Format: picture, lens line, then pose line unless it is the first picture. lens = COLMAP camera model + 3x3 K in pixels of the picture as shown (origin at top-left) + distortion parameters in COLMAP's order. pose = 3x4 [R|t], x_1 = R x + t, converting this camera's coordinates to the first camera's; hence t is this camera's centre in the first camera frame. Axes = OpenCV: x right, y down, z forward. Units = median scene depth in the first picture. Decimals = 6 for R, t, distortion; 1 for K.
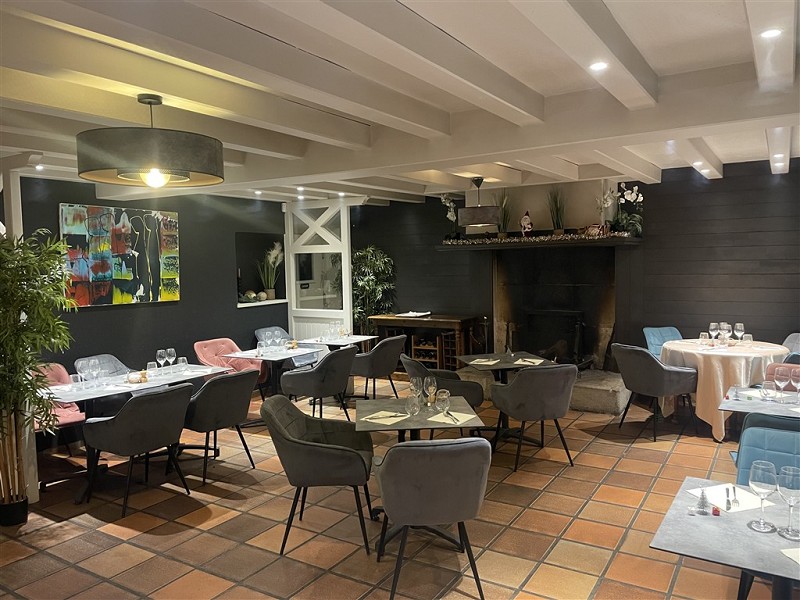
lens RADIAL K [[607.2, 0, 408.0], [0, 607.2, 304.8], [0, 0, 1]] dist [0.057135, -0.003863]
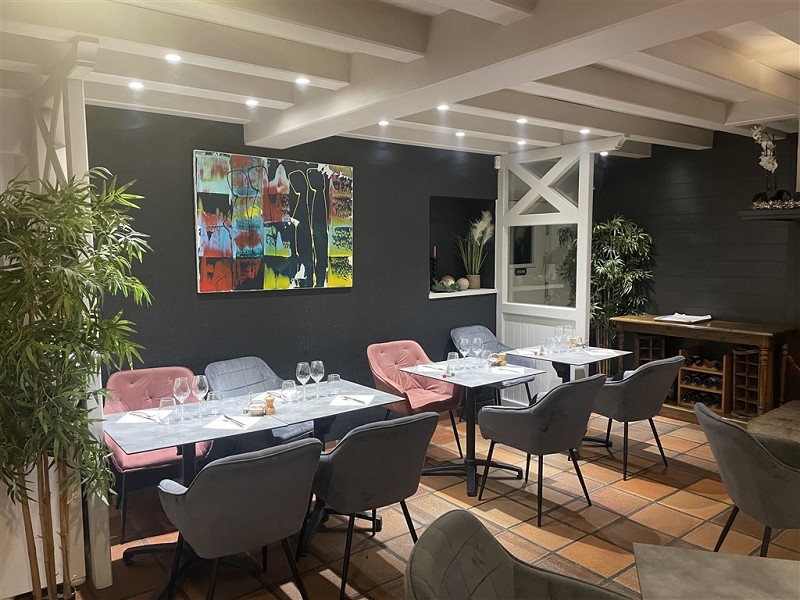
lens RADIAL K [[607.2, 0, 408.0], [0, 607.2, 304.8], [0, 0, 1]] dist [0.057135, -0.003863]
pose [[0.939761, 0.046018, -0.338722, -0.054964], [-0.037320, 0.998786, 0.032151, -0.010851], [0.339790, -0.017573, 0.940337, 0.307286]]
